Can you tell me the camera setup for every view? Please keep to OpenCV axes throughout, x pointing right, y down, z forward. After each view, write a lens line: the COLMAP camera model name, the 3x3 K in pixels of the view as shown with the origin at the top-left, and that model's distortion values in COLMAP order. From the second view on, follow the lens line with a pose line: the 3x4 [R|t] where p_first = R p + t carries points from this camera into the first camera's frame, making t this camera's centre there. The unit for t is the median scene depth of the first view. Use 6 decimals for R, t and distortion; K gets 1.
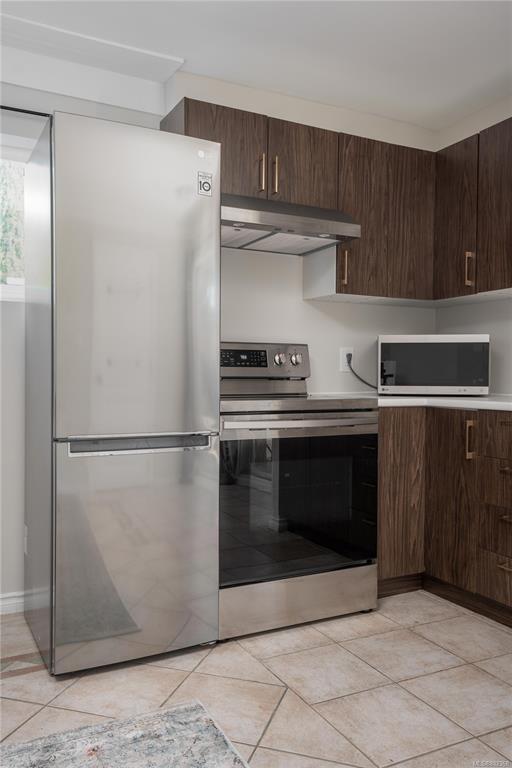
lens RADIAL K [[631.4, 0, 254.0], [0, 631.4, 384.8], [0, 0, 1]] dist [0.045068, 0.017506]
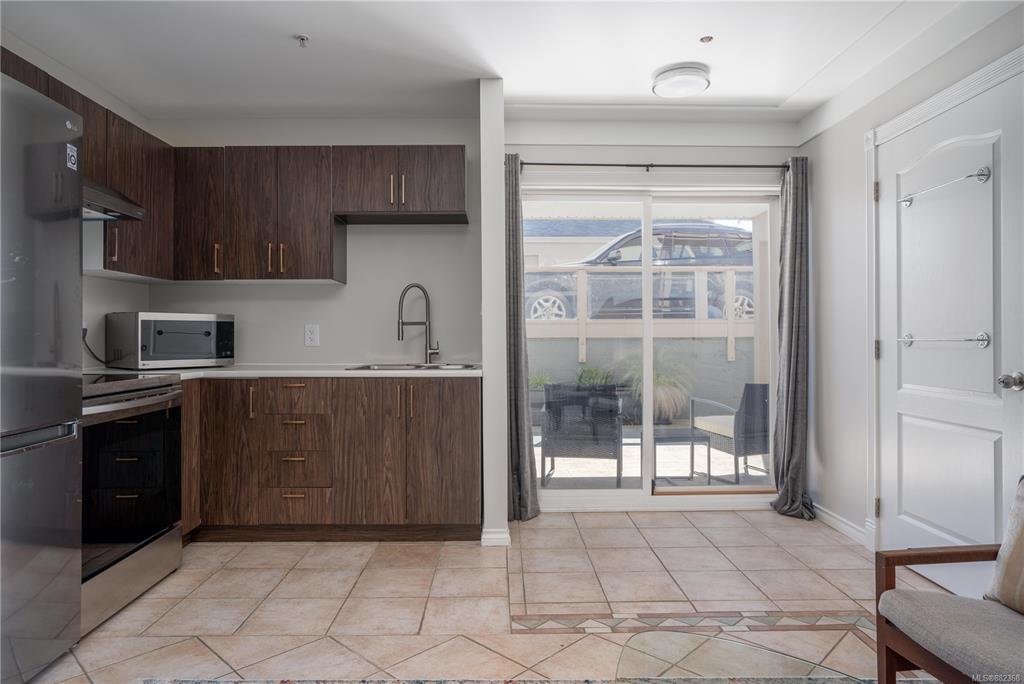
lens RADIAL K [[625.7, 0, 509.4], [0, 625.7, 336.5], [0, 0, 1]] dist [-0.028613, 0.017542]
pose [[0.444464, -0.006707, 0.895772, -0.483454], [0.017602, 0.999844, -0.001247, -0.029554], [-0.895624, 0.016321, 0.444512, 0.011574]]
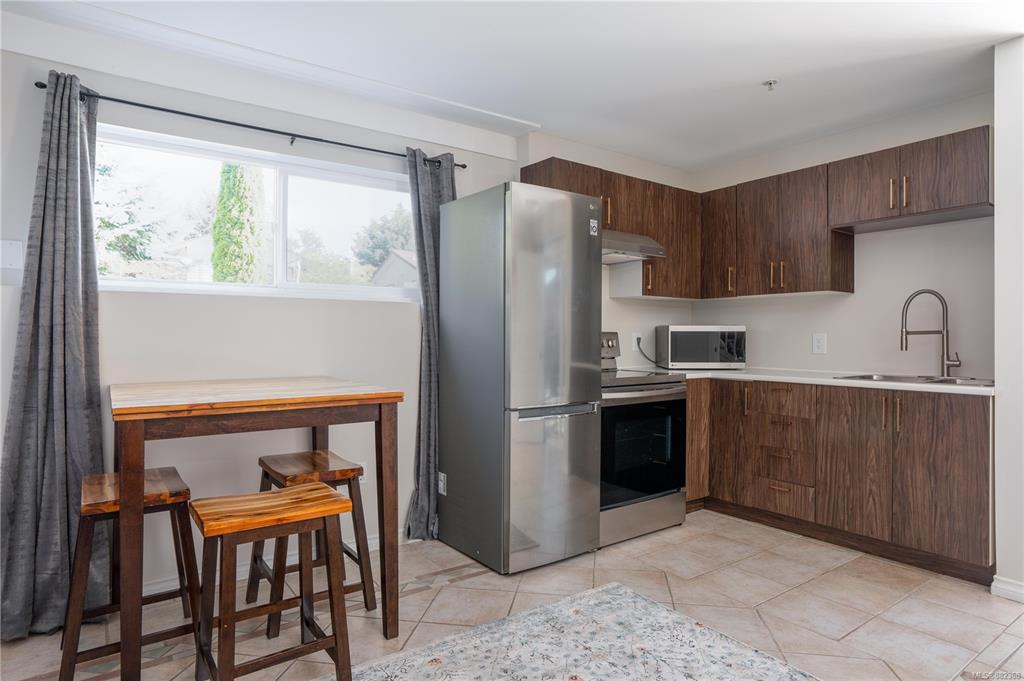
lens RADIAL K [[583.7, 0, 513.5], [0, 583.7, 338.3], [0, 0, 1]] dist [-0.020917, 0.006227]
pose [[0.987920, -0.002631, 0.154945, -0.362275], [0.004586, 0.999914, -0.012260, -0.040621], [-0.154900, 0.012822, 0.987847, -0.210100]]
